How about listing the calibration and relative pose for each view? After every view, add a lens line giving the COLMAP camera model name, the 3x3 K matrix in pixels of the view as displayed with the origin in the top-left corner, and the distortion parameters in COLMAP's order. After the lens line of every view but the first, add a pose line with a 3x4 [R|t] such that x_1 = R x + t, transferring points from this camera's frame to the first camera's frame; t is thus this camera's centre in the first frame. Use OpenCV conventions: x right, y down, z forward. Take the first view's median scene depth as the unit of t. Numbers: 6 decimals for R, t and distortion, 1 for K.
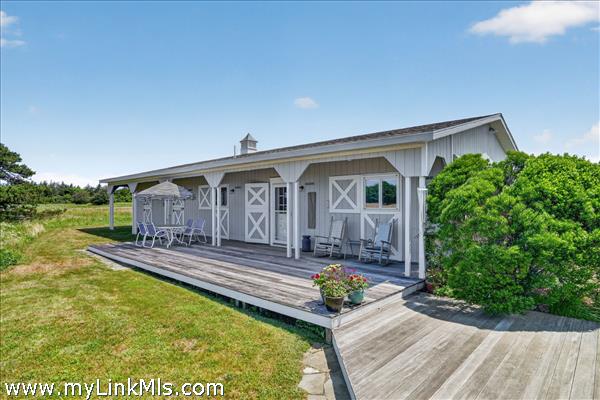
lens RADIAL K [[333.1, 0, 300.0], [0, 333.1, 200.0], [0, 0, 1]] dist [-0.005107, -0.001063]
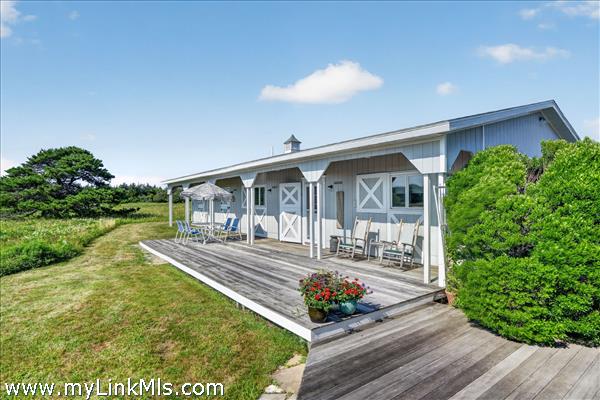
lens RADIAL K [[317.8, 0, 300.0], [0, 317.8, 200.0], [0, 0, 1]] dist [0.000893, 0.000312]
pose [[0.984006, -0.002752, -0.178114, 0.090873], [0.003516, 0.999986, 0.003976, -0.002537], [0.178101, -0.004539, 0.984002, 0.056117]]
